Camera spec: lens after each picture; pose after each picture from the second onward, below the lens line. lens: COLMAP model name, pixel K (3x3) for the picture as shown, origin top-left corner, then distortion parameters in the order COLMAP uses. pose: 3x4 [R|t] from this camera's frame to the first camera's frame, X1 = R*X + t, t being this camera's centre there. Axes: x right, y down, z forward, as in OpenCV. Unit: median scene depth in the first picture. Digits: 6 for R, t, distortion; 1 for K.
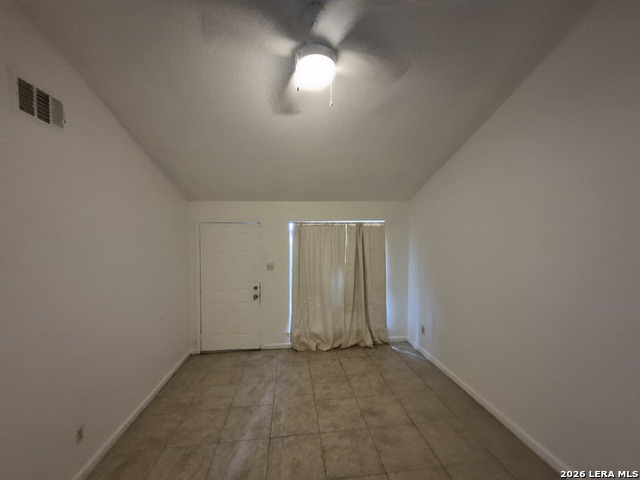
lens RADIAL K [[251.3, 0, 316.7], [0, 251.3, 243.4], [0, 0, 1]] dist [0.000818, 0.000602]
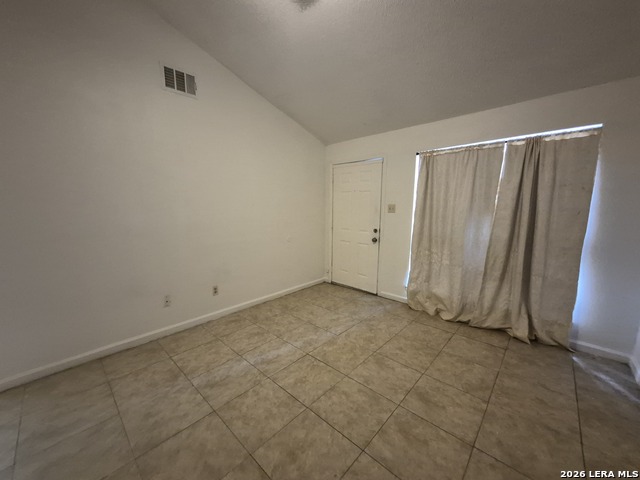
lens RADIAL K [[251.3, 0, 316.7], [0, 251.3, 243.4], [0, 0, 1]] dist [0.000818, 0.000602]
pose [[0.643540, 0.123048, -0.755457, 0.330105], [-0.021961, 0.989555, 0.142471, 0.094223], [0.765098, -0.075095, 0.639520, 0.222728]]
